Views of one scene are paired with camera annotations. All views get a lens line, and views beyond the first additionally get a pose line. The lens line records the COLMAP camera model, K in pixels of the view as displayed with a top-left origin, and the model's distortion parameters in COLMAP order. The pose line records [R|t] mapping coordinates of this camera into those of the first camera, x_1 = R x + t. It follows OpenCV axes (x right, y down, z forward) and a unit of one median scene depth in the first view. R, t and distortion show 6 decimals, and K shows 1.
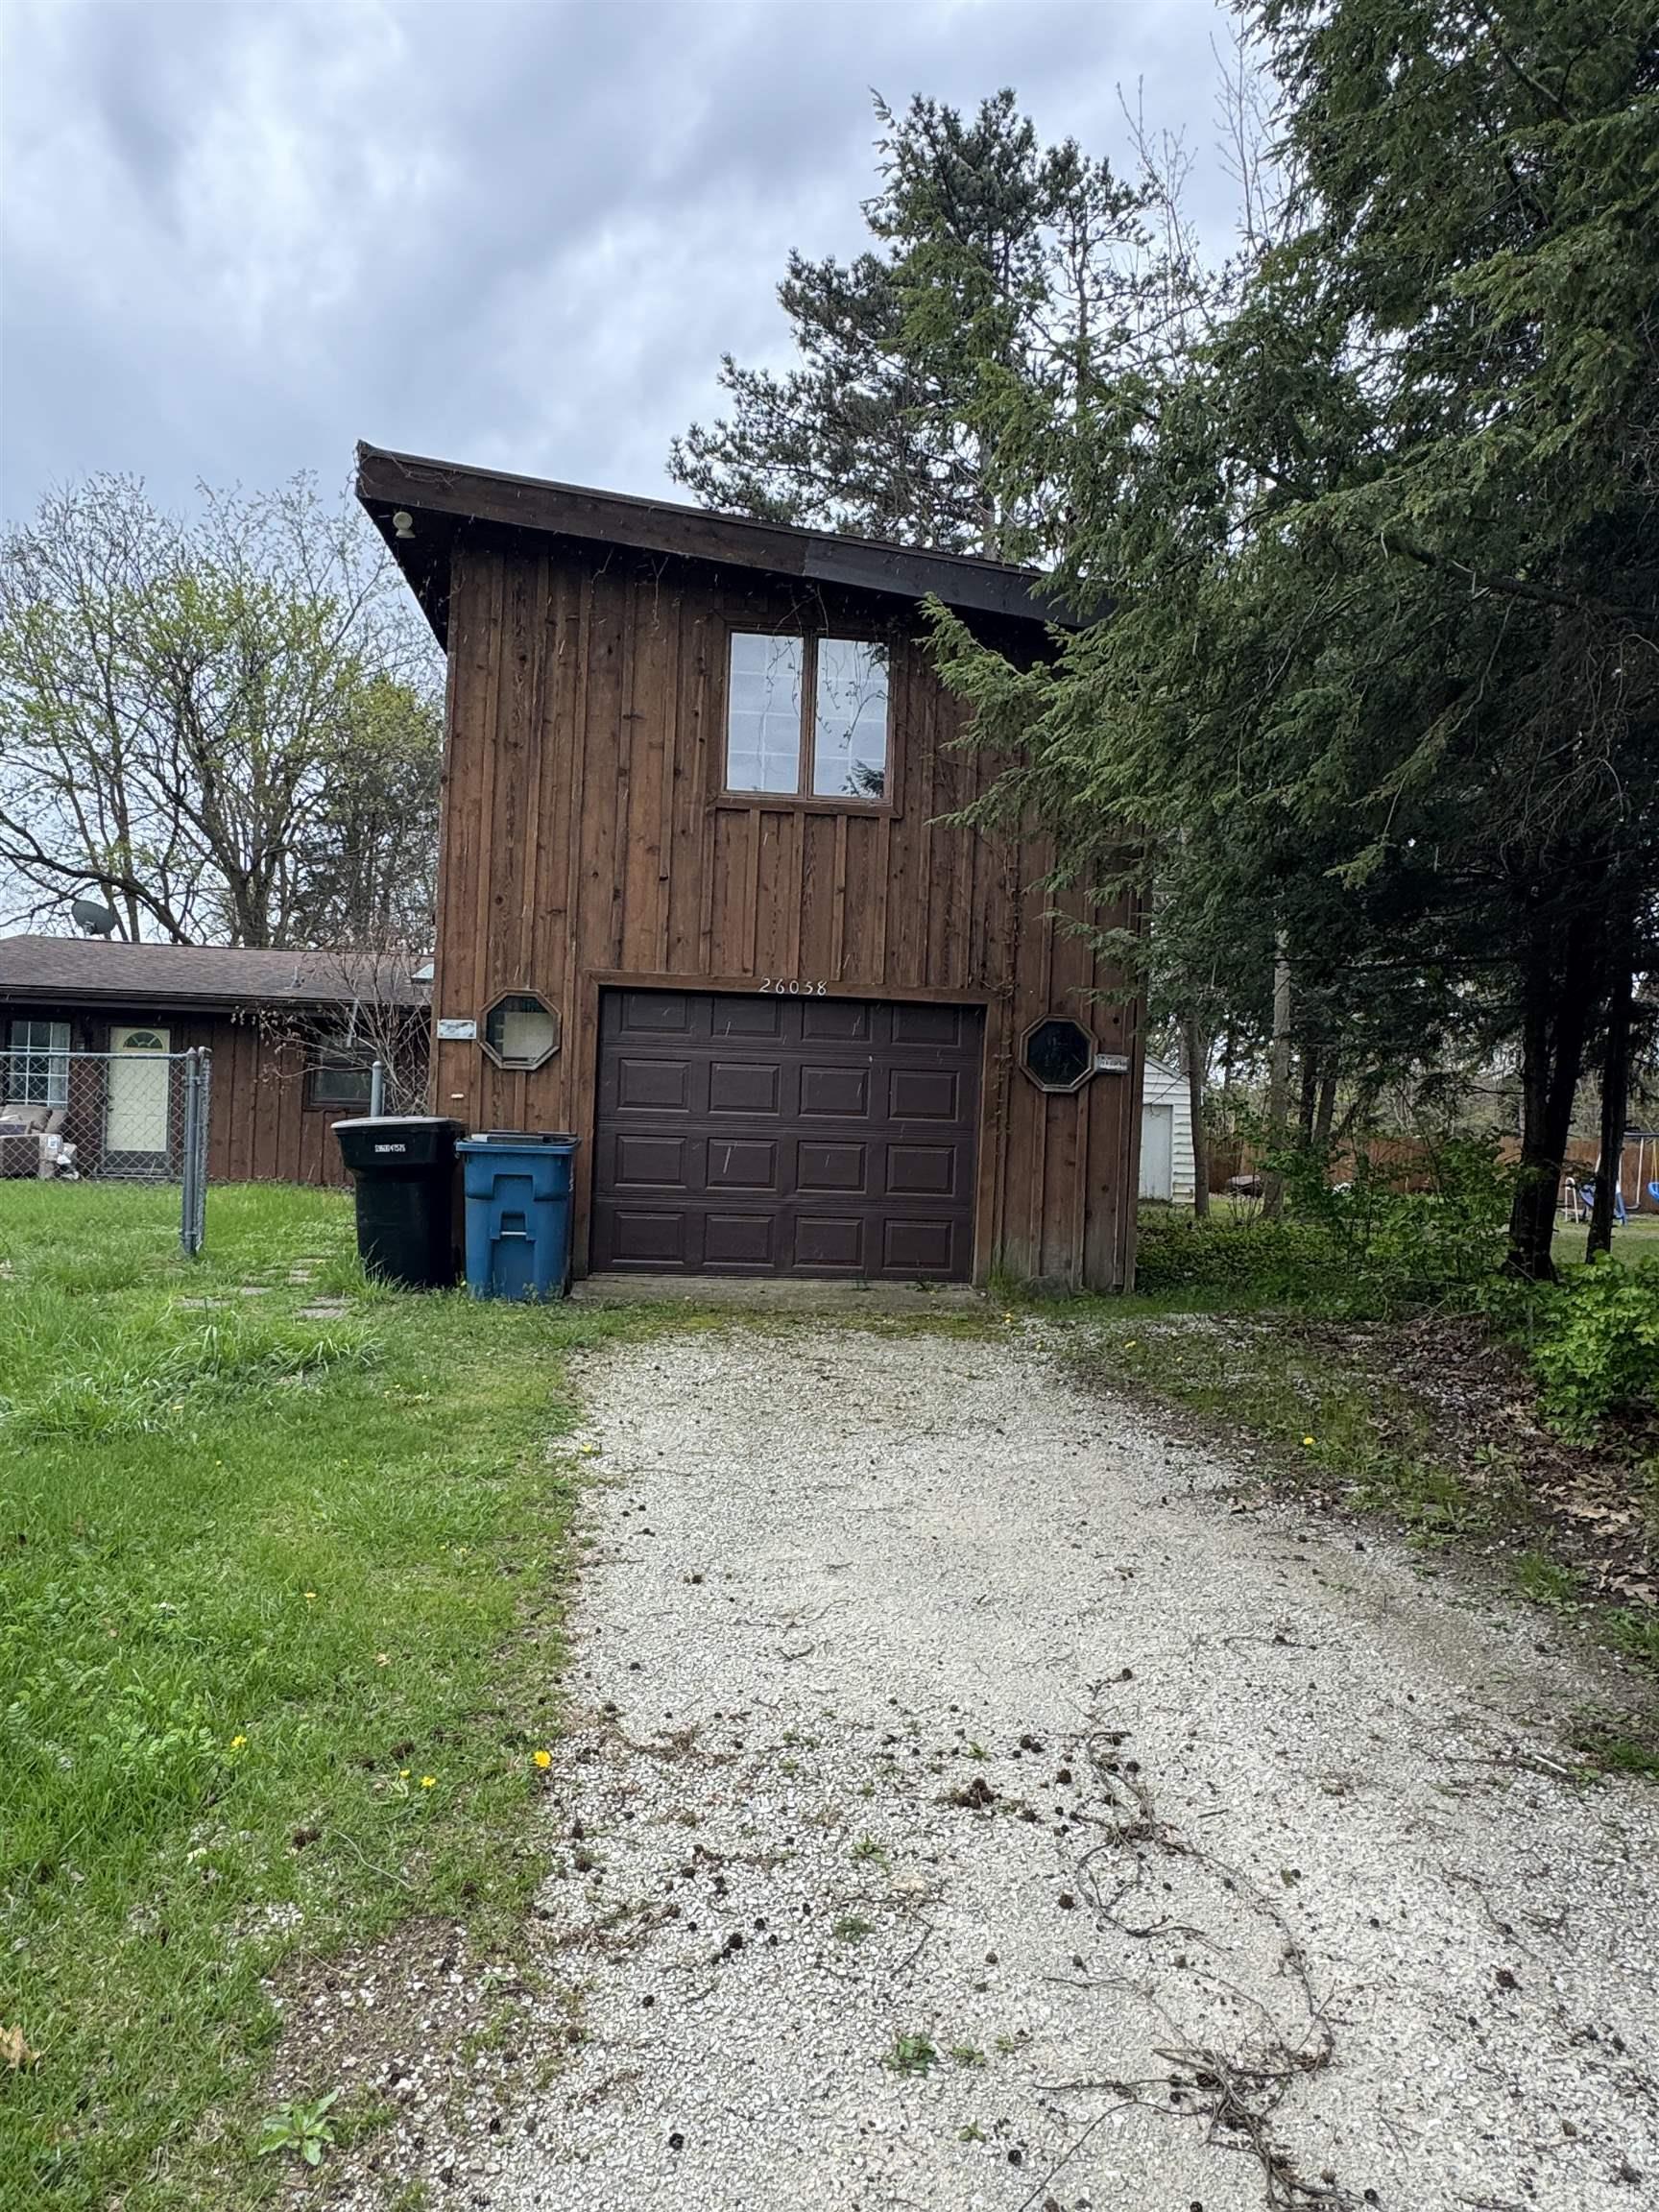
lens RADIAL K [[1363.7, 0, 830.3], [0, 1363.7, 1104.9], [0, 0, 1]] dist [0.000382, -0.000724]
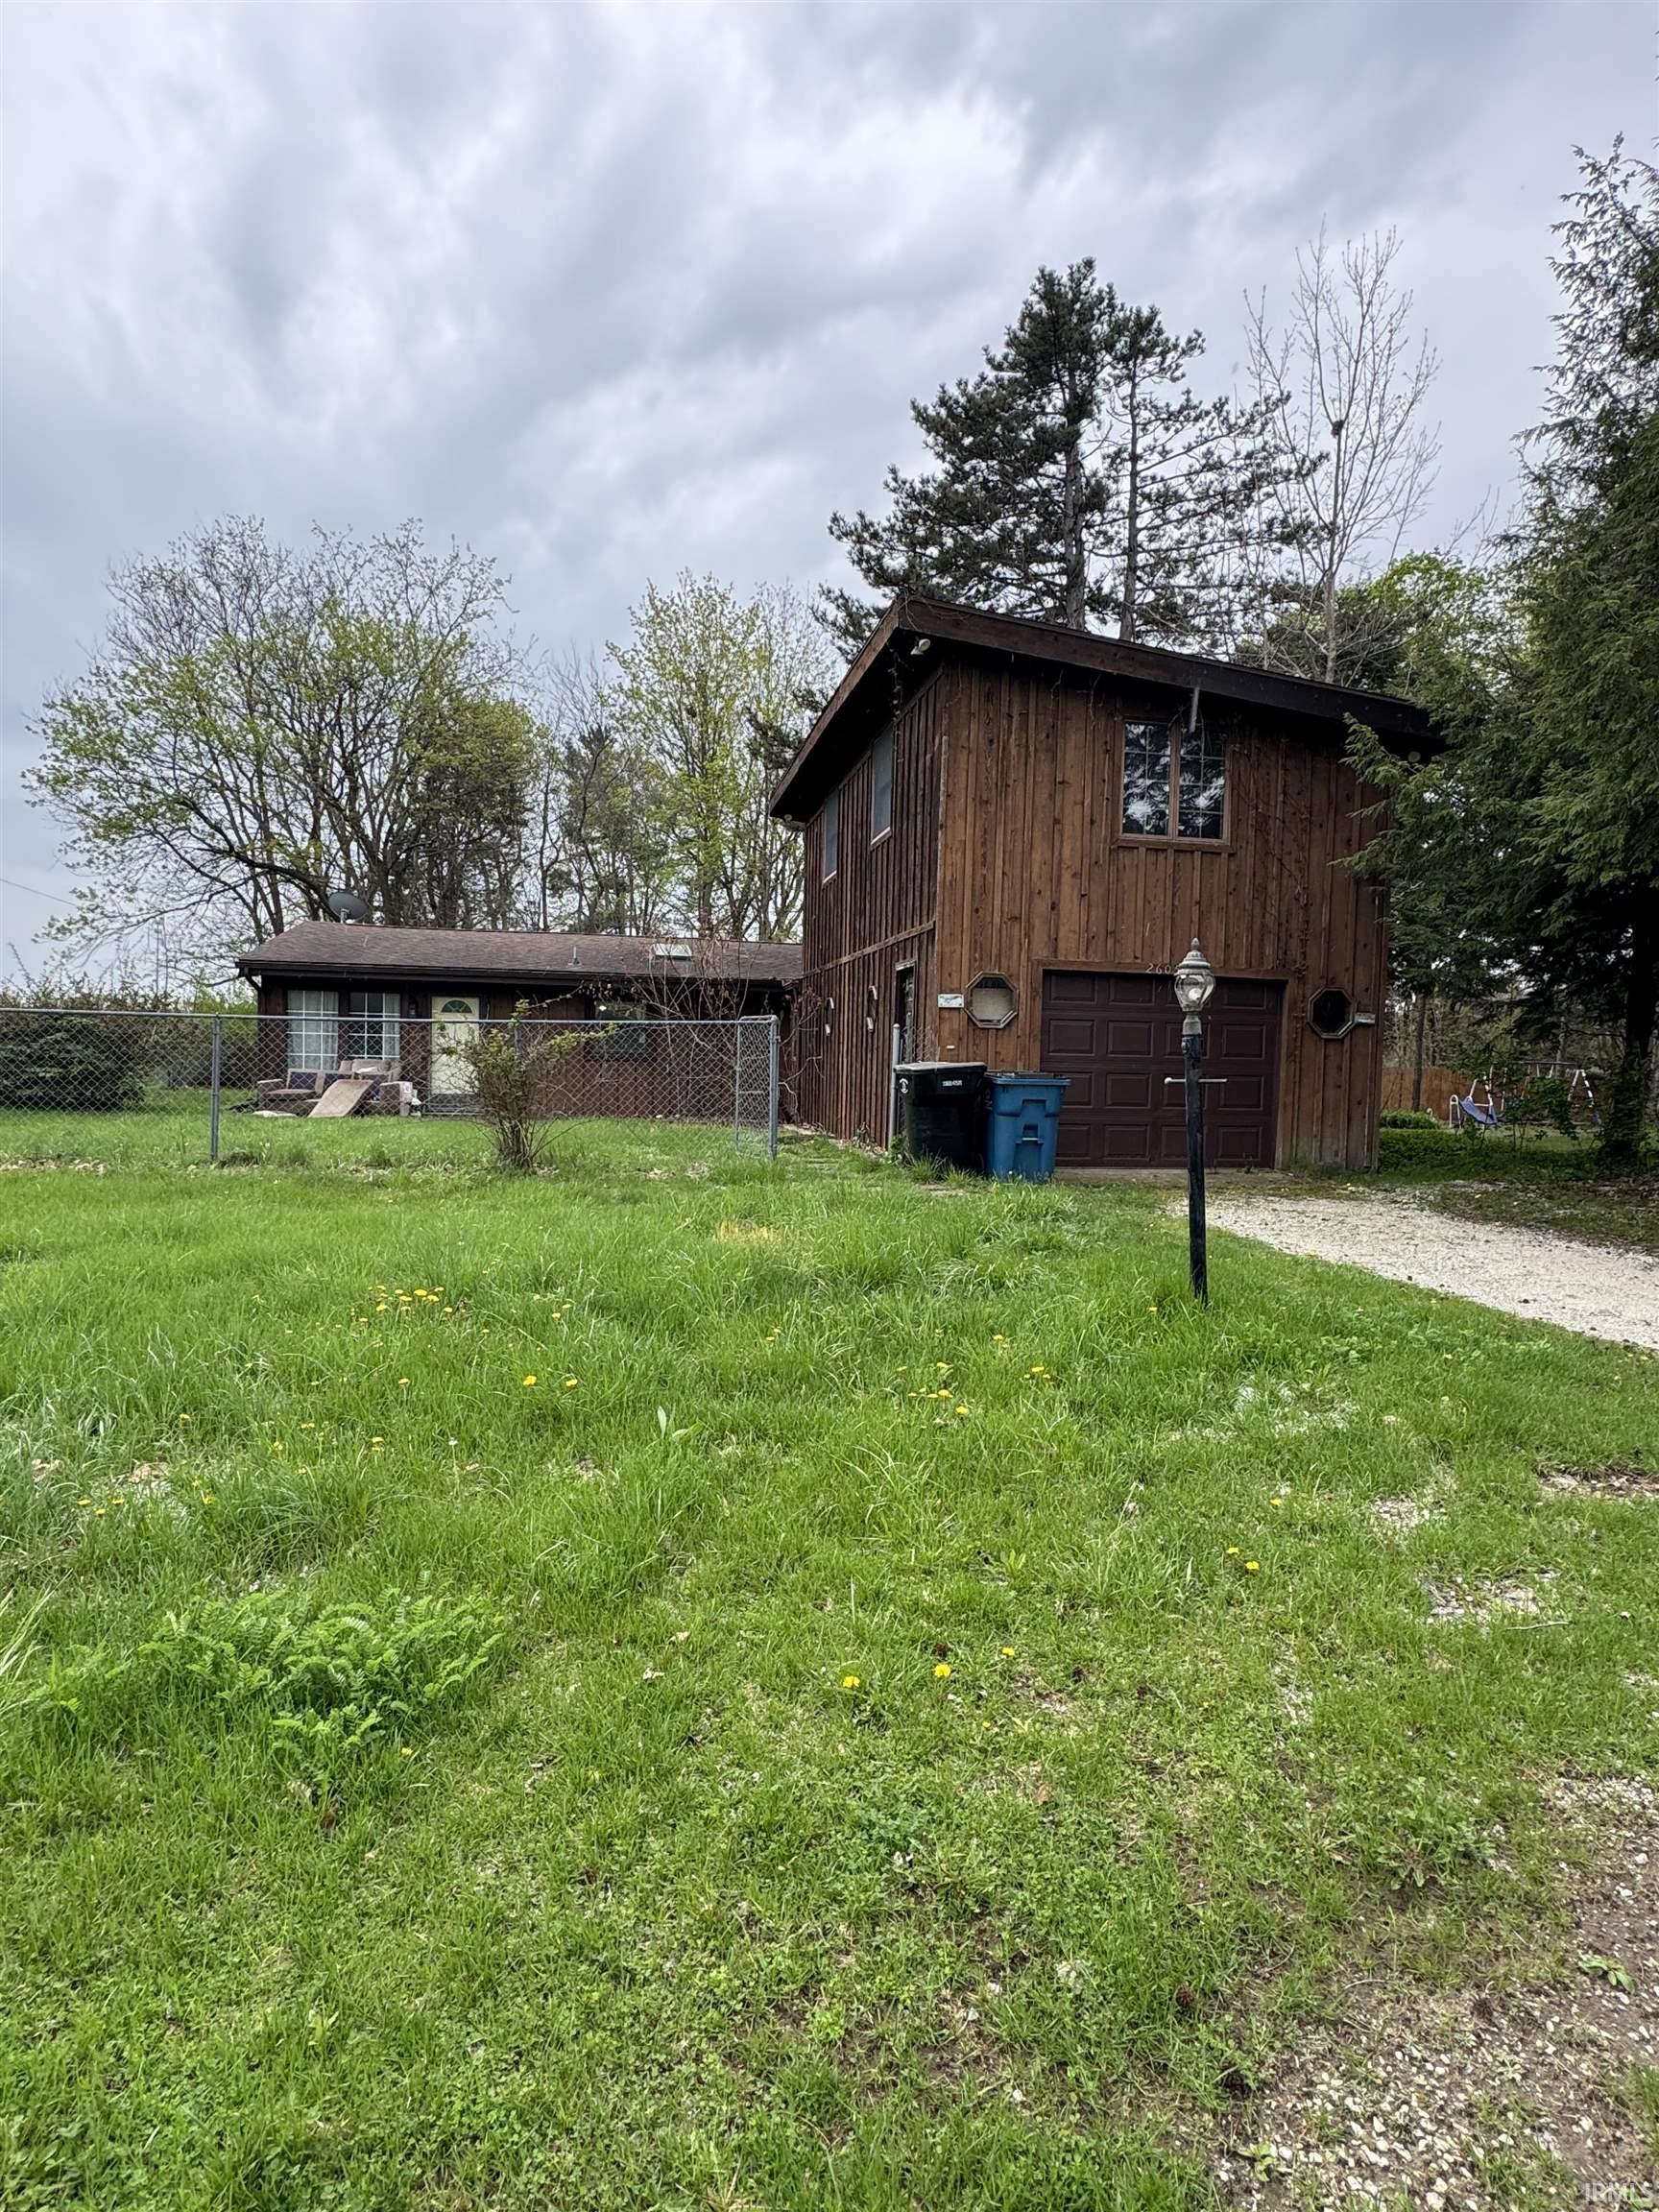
lens RADIAL K [[1152.3, 0, 828.2], [0, 1152.3, 1107.3], [0, 0, 1]] dist [-0.002870, 0.000216]
pose [[0.994864, -0.020507, 0.099122, -0.269554], [0.015477, 0.998566, 0.051251, -0.003840], [-0.100031, -0.049453, 0.993755, -0.106550]]
